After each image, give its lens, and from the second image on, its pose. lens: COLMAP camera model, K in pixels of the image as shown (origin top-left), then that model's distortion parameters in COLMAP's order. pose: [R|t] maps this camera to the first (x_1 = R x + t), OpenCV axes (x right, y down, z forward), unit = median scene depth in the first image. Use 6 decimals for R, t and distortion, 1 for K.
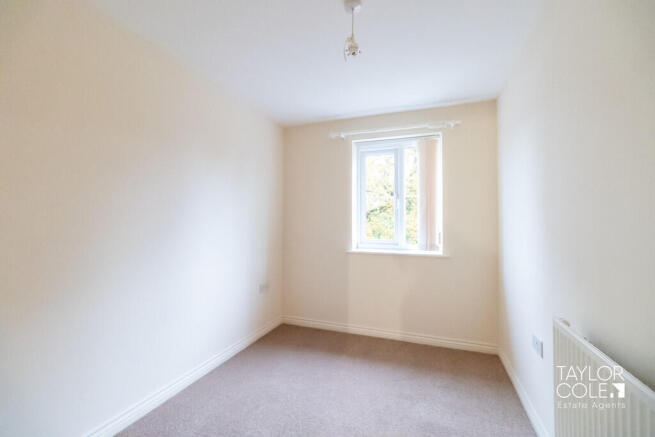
lens RADIAL K [[286.2, 0, 325.2], [0, 286.2, 214.9], [0, 0, 1]] dist [-0.000856, -0.000551]
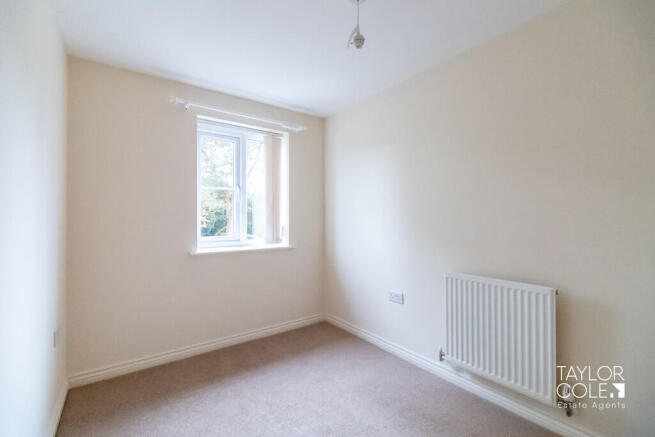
lens RADIAL K [[286.2, 0, 325.2], [0, 286.2, 214.9], [0, 0, 1]] dist [-0.000856, -0.000551]
pose [[0.538954, 0.000710, 0.842335, -0.417902], [-0.017176, 0.999801, 0.010148, 0.005363], [-0.842160, -0.019937, 0.538859, 0.286806]]
